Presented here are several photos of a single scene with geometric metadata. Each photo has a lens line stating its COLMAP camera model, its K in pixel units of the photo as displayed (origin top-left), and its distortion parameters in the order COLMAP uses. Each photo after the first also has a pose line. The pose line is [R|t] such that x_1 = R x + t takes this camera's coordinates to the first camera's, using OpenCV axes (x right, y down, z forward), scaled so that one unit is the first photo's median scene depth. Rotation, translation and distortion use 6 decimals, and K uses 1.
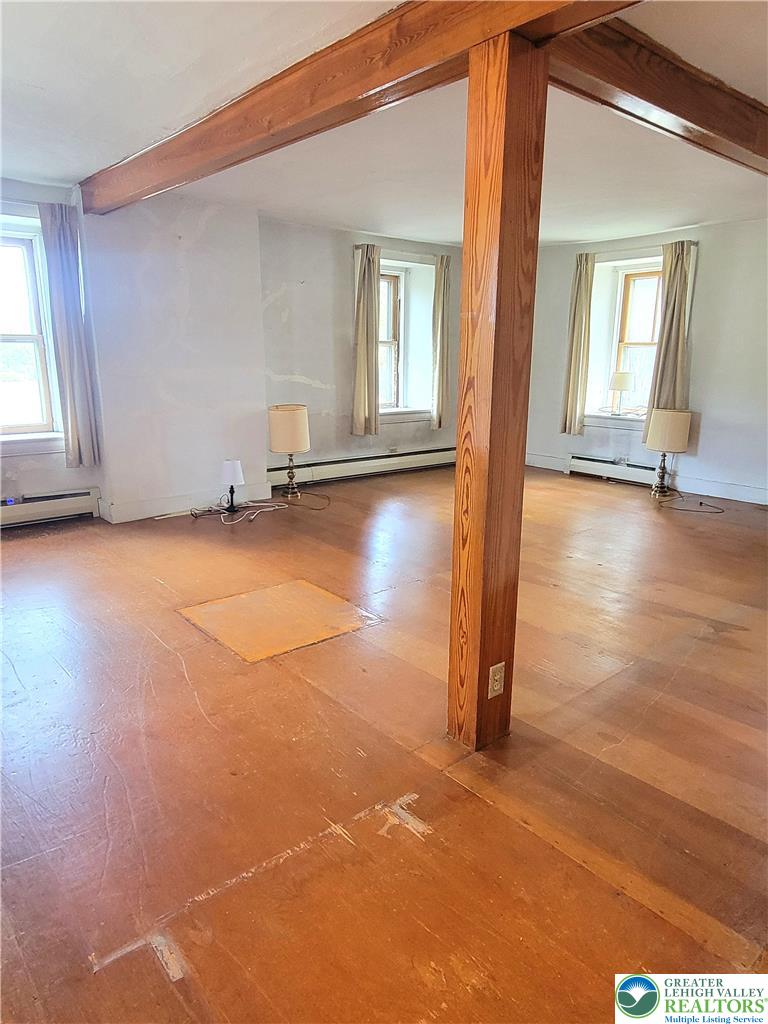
lens RADIAL K [[662.8, 0, 378.0], [0, 662.8, 516.3], [0, 0, 1]] dist [0.006599, -0.001673]
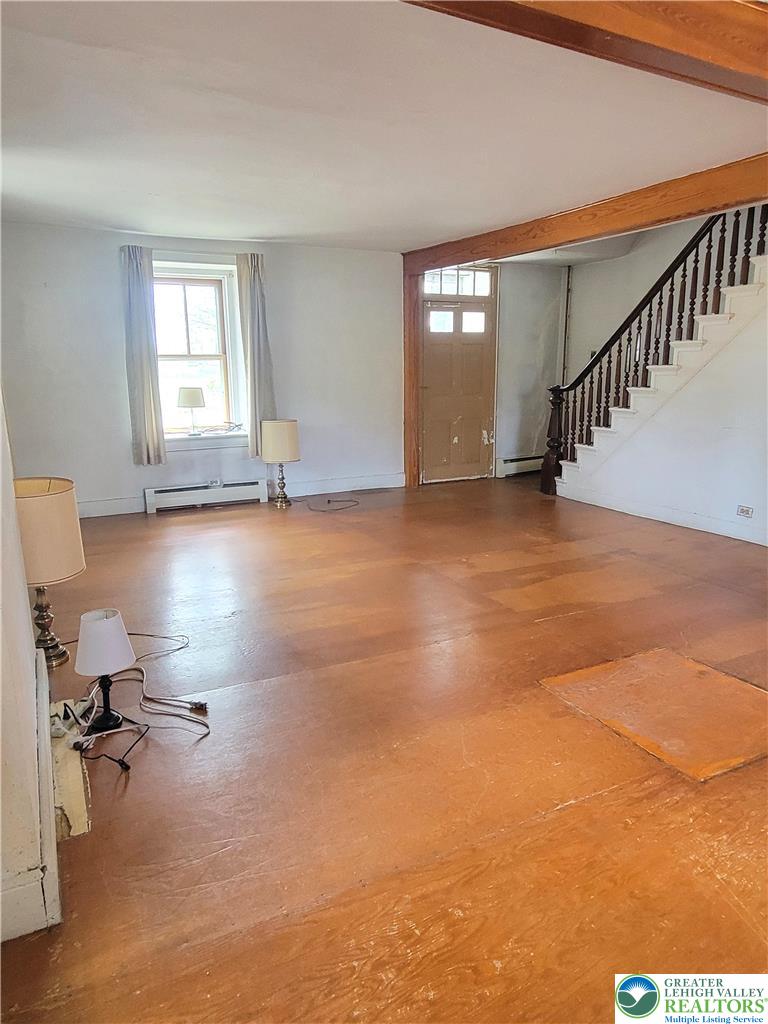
lens RADIAL K [[662.8, 0, 388.0], [0, 662.8, 509.8], [0, 0, 1]] dist [0.006599, -0.001673]
pose [[0.216426, -0.217148, 0.951844, -0.472317], [0.248706, 0.955049, 0.161329, -0.140879], [-0.944089, 0.201814, 0.260704, 0.561597]]
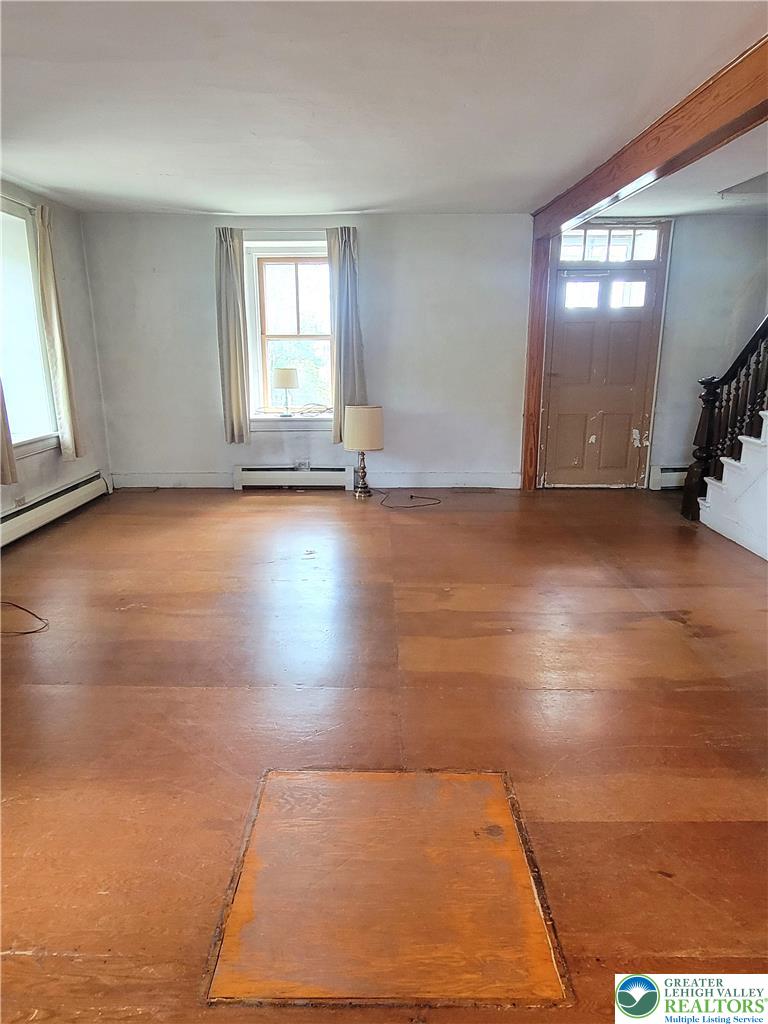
lens RADIAL K [[662.8, 0, 383.4], [0, 662.8, 512.8], [0, 0, 1]] dist [0.006599, -0.001673]
pose [[0.642607, -0.198454, 0.740049, -0.251482], [0.192862, 0.976671, 0.094439, -0.087865], [-0.741526, 0.082040, 0.665889, 0.331263]]
